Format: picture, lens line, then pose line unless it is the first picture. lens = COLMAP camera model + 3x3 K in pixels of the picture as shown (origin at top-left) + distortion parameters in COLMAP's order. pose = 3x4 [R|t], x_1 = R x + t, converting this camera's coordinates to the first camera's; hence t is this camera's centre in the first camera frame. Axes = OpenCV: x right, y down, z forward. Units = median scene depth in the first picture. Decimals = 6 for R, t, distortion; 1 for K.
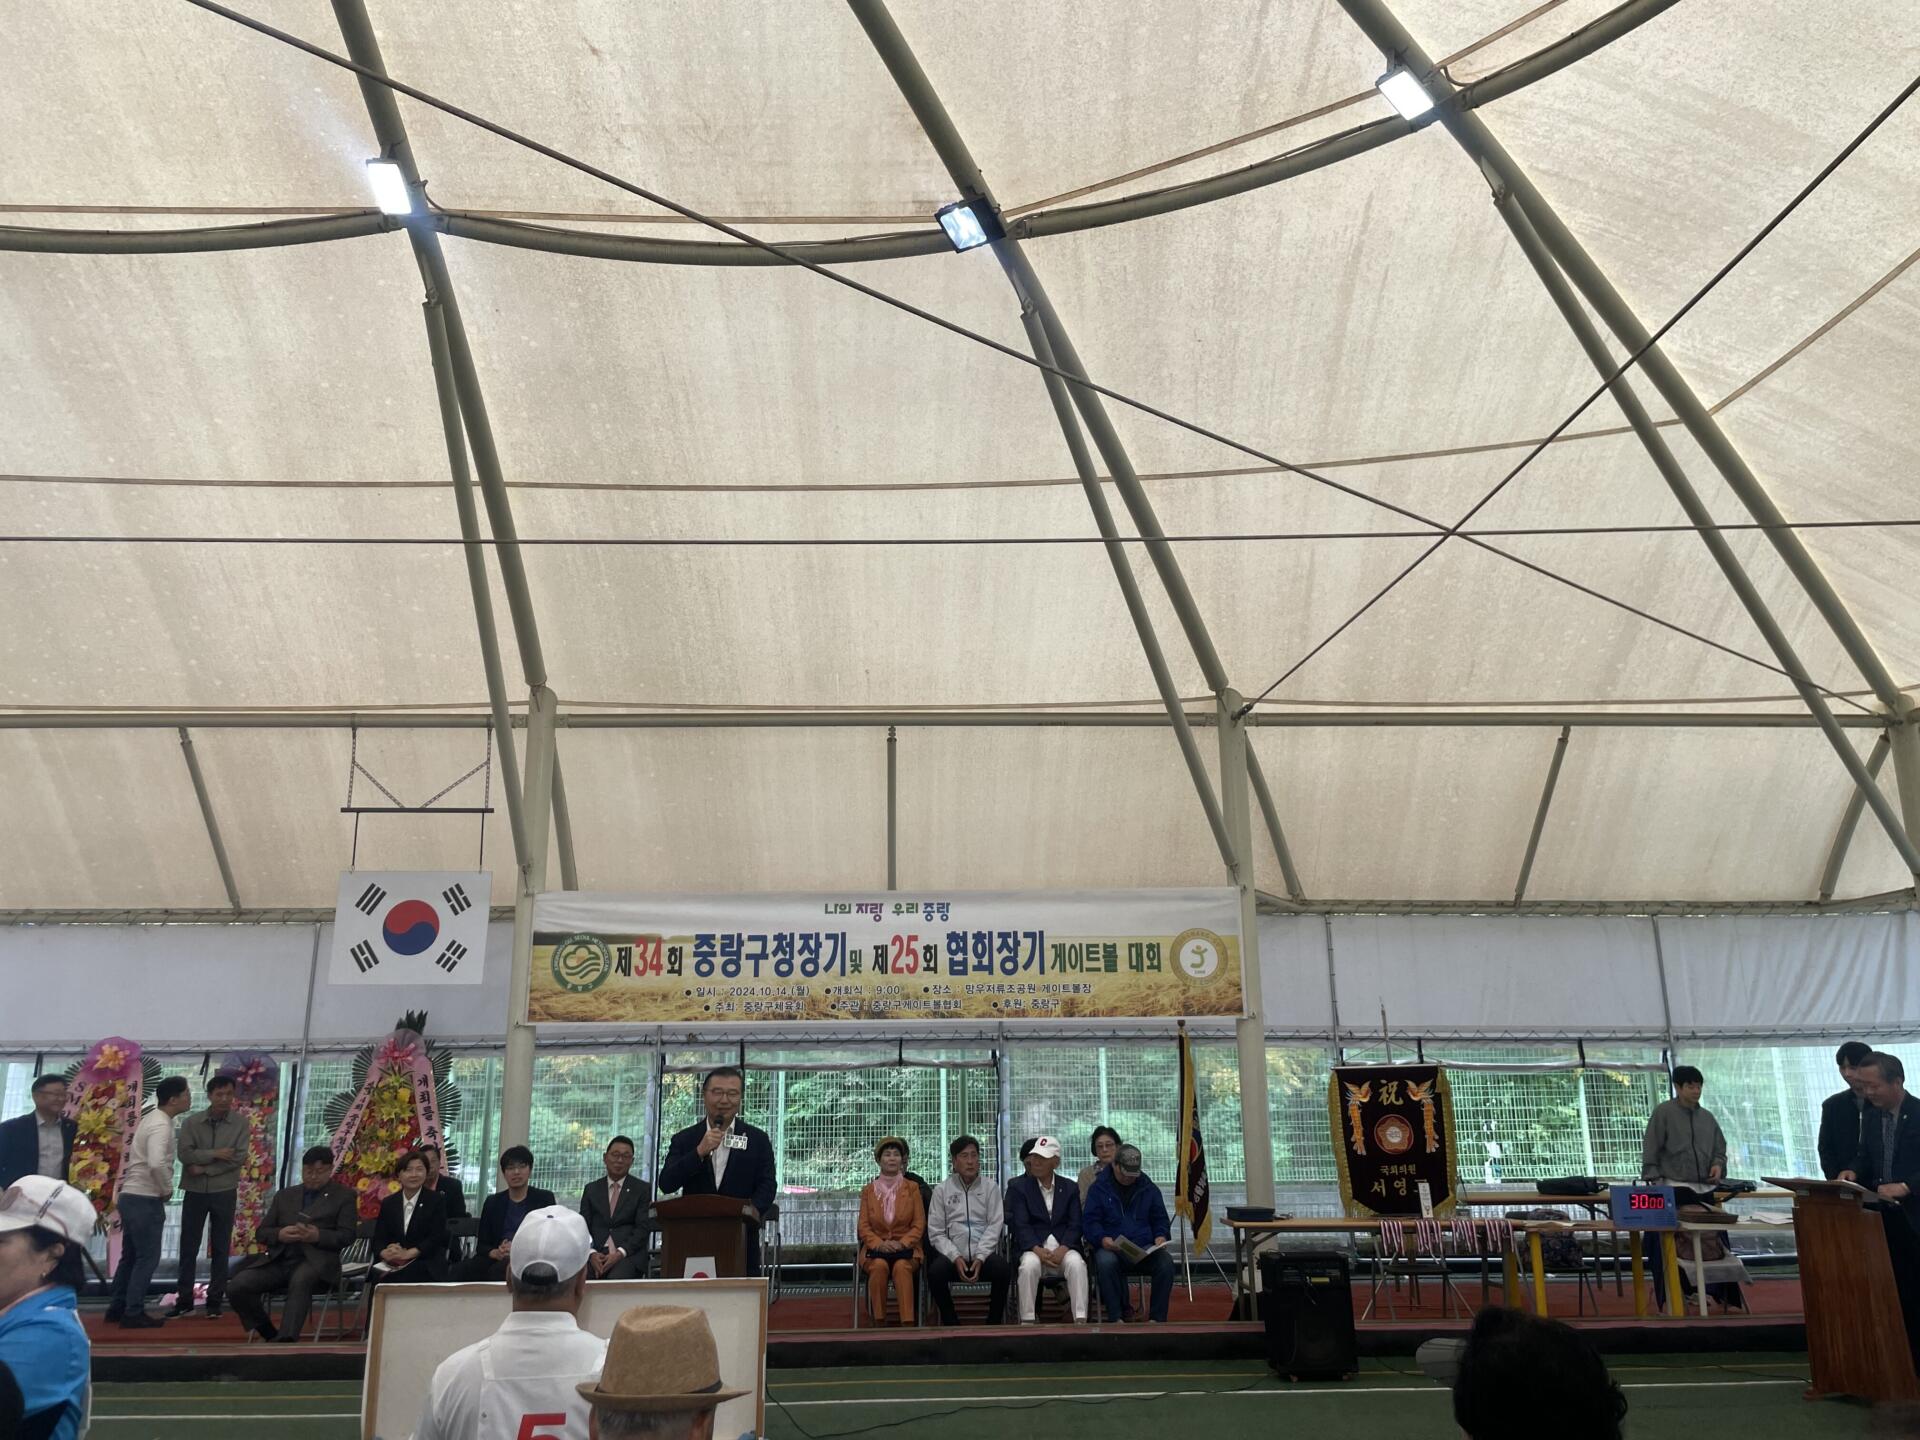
lens RADIAL K [[1491.0, 0, 962.0], [0, 1491.0, 726.8], [0, 0, 1]] dist [0.021309, -0.011664]
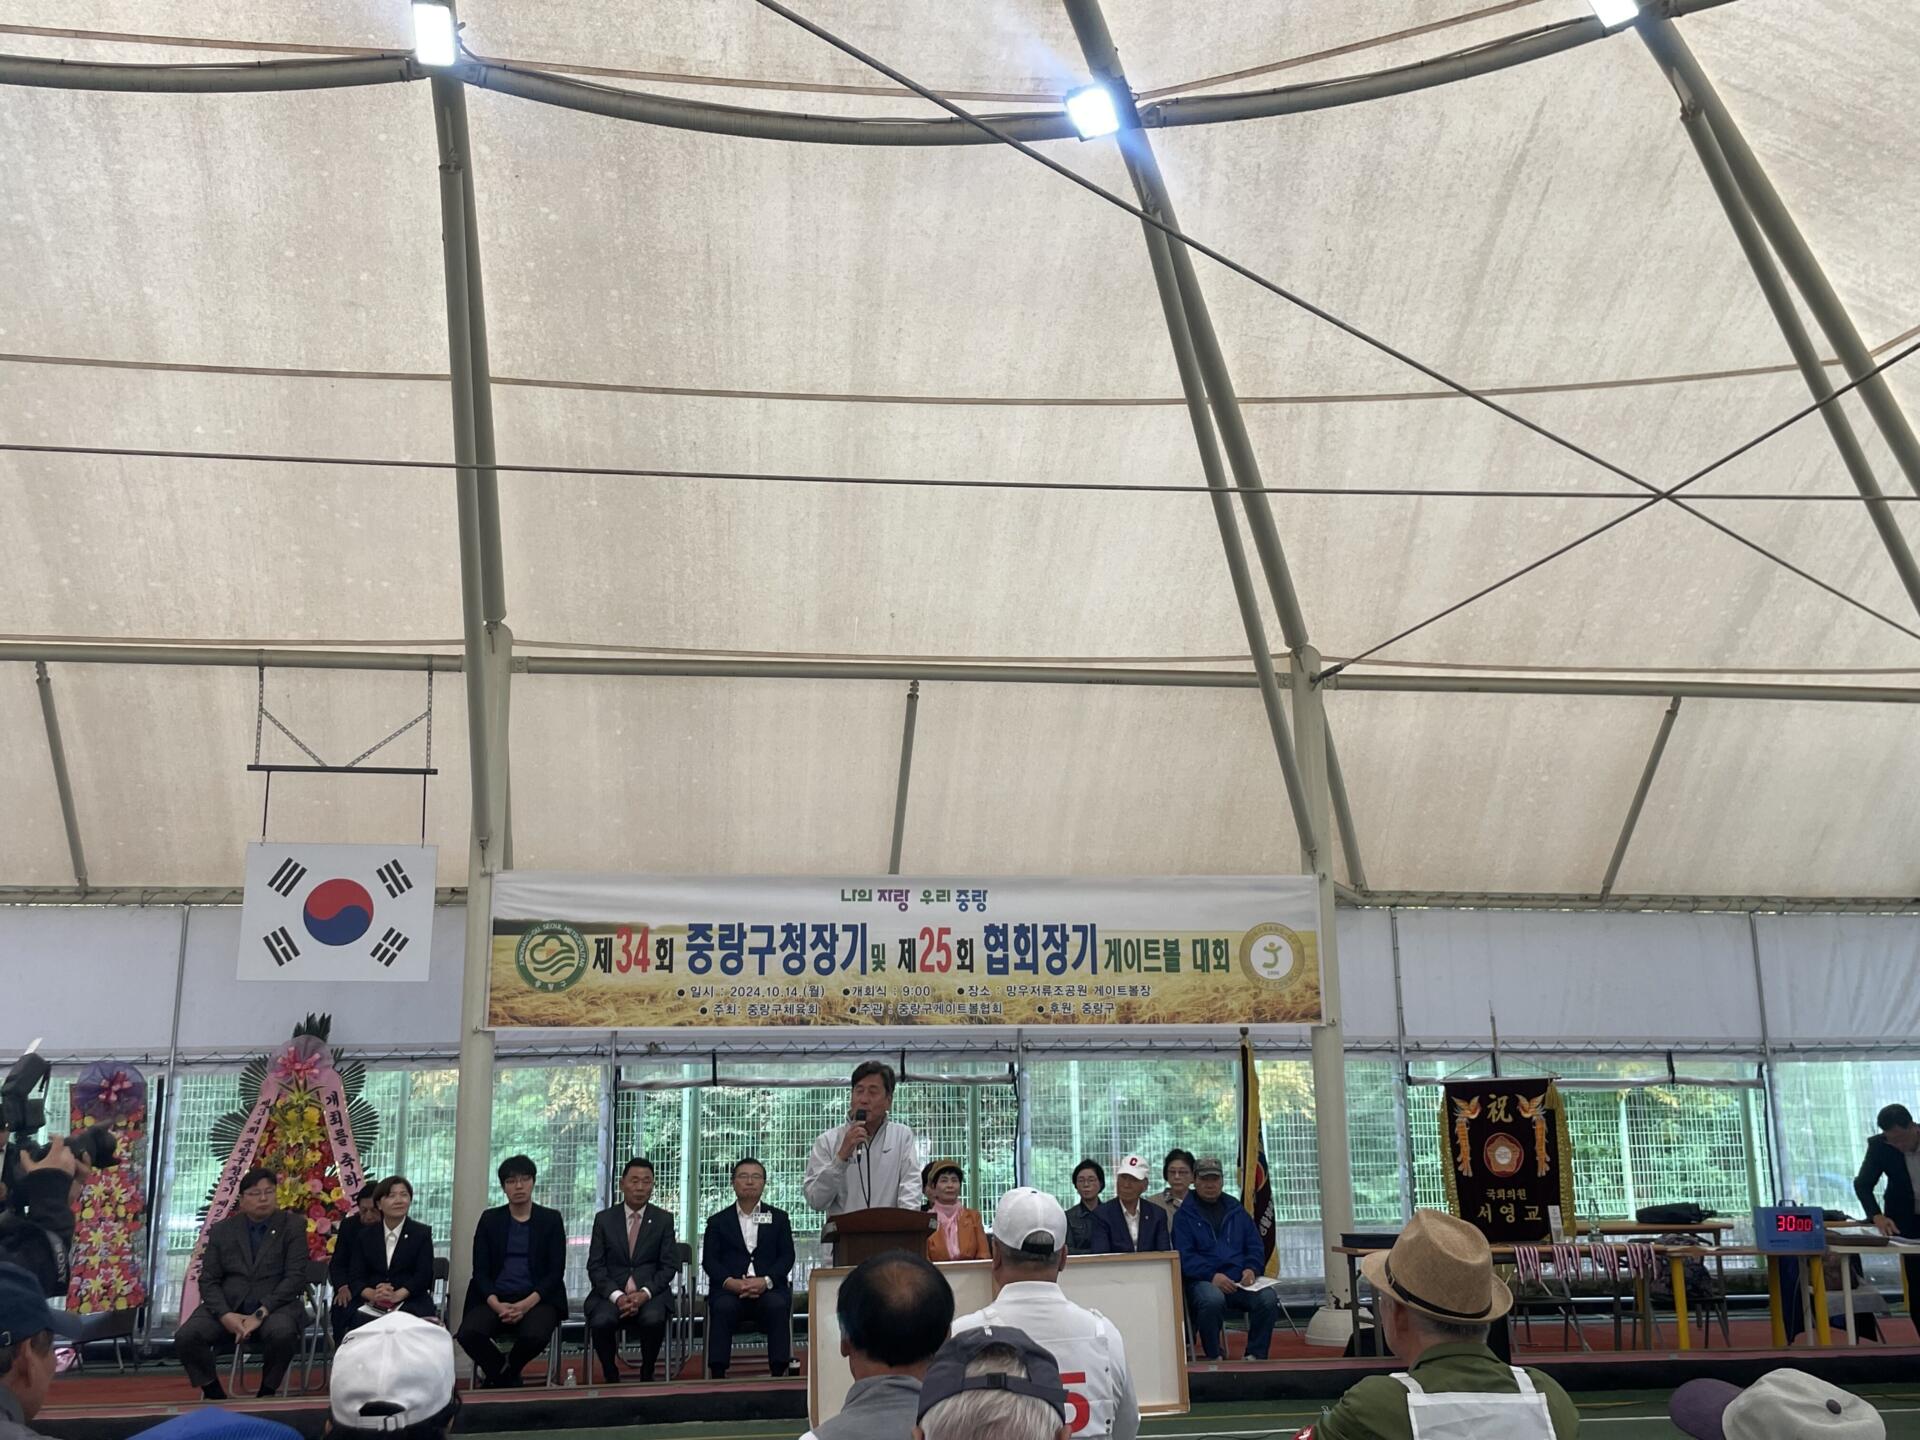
lens RADIAL K [[1932.5, 0, 960.8], [0, 1932.5, 728.9], [0, 0, 1]] dist [0.019745, 0.000000]
pose [[0.993988, 0.020152, 0.107622, -0.146124], [-0.023796, 0.999183, 0.032679, -0.009613], [-0.106875, -0.035044, 0.993655, -0.092909]]
